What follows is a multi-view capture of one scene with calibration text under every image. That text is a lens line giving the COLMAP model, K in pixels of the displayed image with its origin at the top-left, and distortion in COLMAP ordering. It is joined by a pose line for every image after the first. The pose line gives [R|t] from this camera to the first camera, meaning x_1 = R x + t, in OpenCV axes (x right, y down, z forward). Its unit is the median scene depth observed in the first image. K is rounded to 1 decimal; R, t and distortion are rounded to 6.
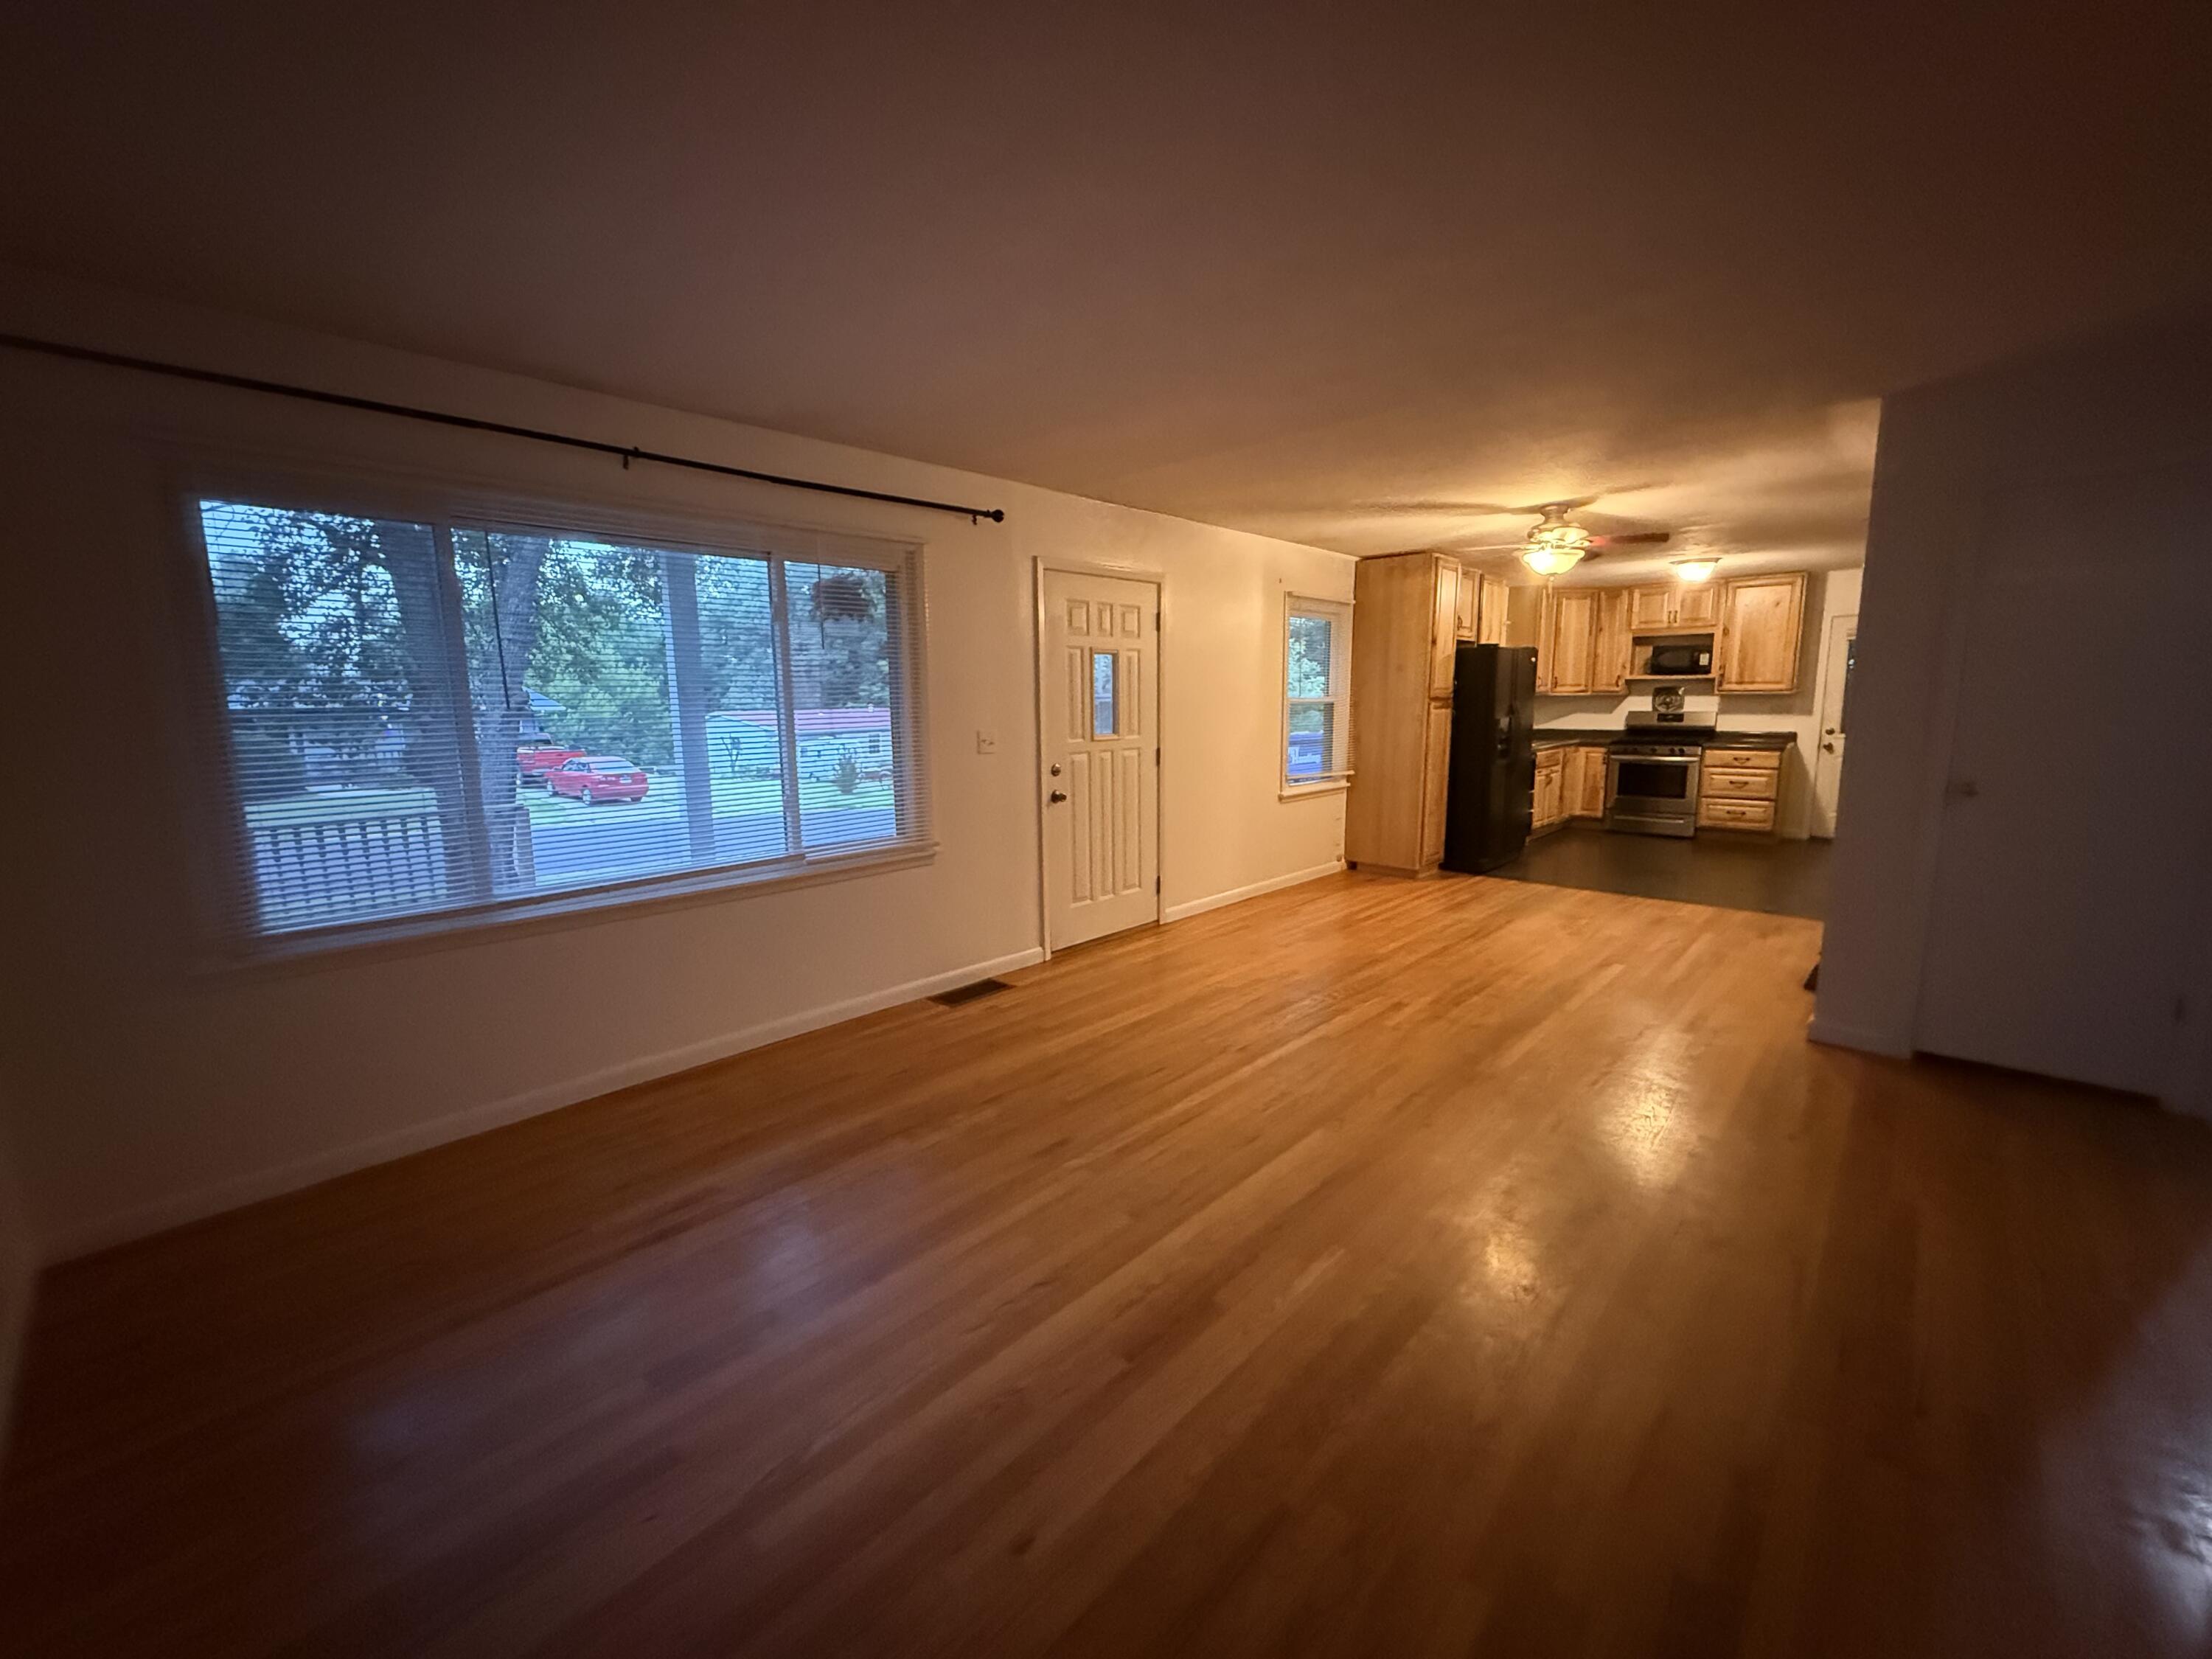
lens RADIAL K [[883.4, 0, 1102.2], [0, 883.4, 827.1], [0, 0, 1]] dist [0.001582, 0.000339]
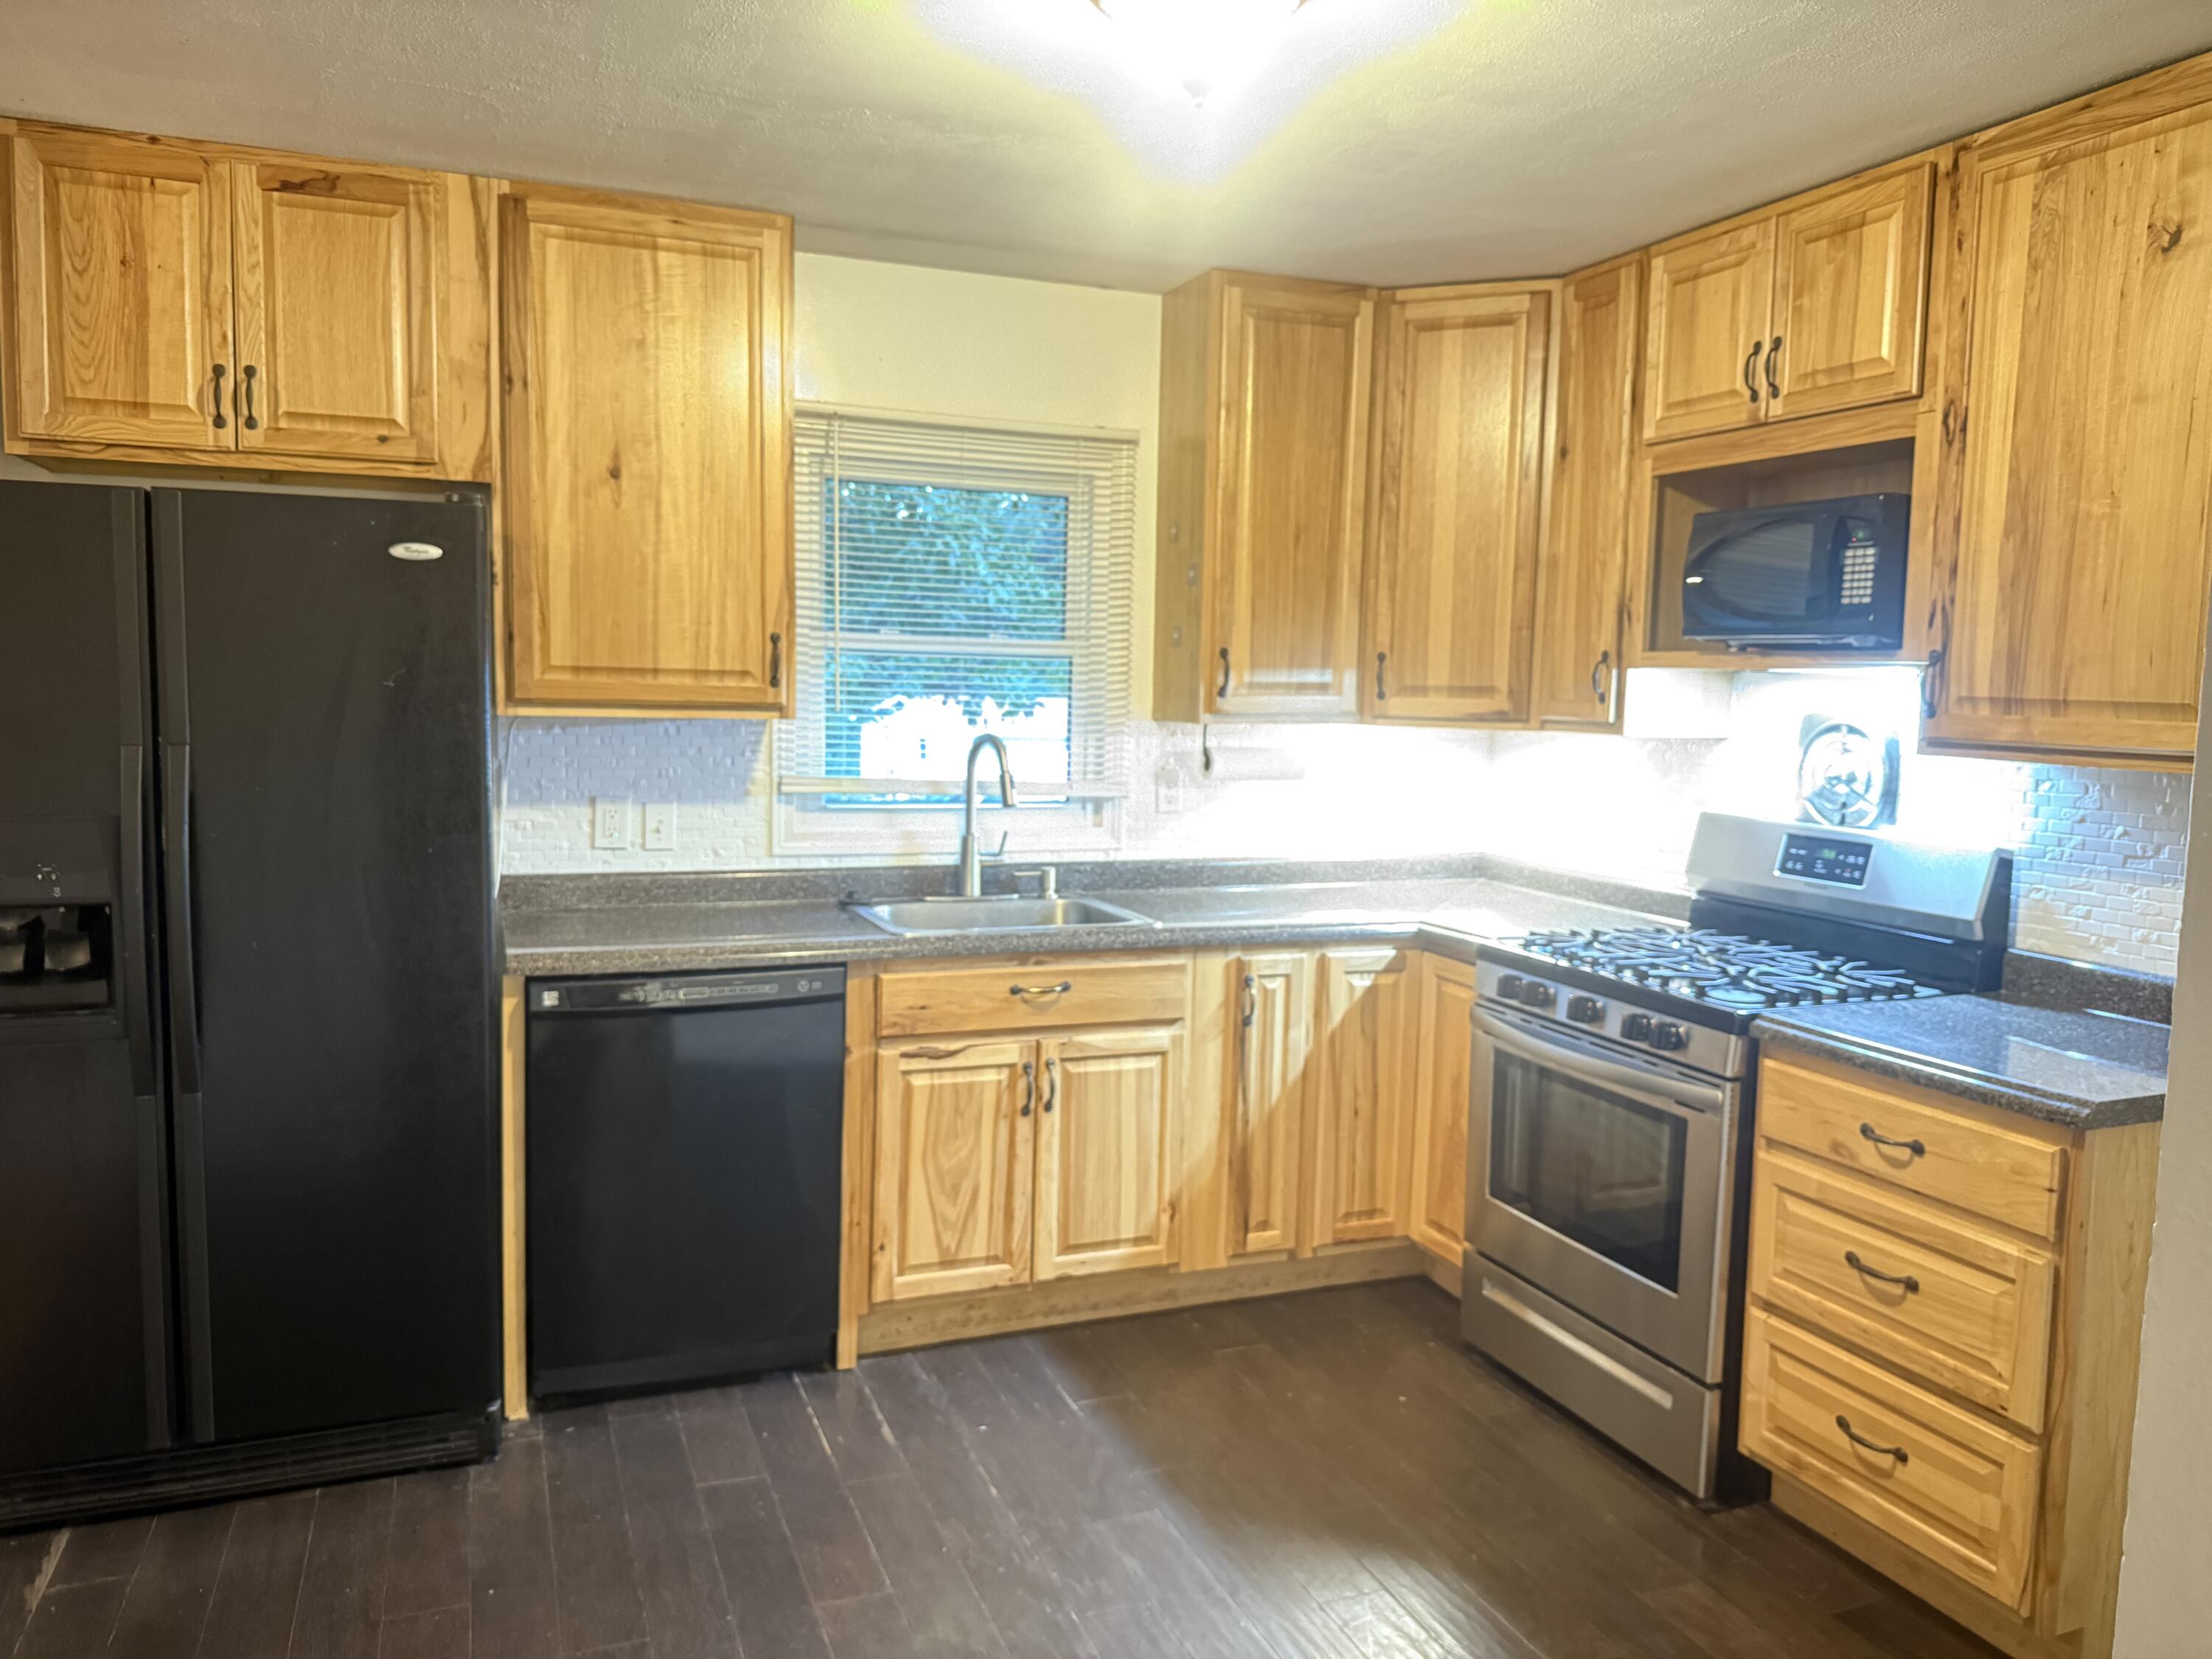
lens RADIAL K [[1585.6, 0, 1105.2], [0, 1585.6, 828.2], [0, 0, 1]] dist [0.030434, -0.013095]
pose [[0.909179, 0.074383, -0.409707, 0.535387], [-0.096730, 0.994728, -0.034058, -0.085065], [0.405014, 0.070596, 0.911581, 0.491918]]
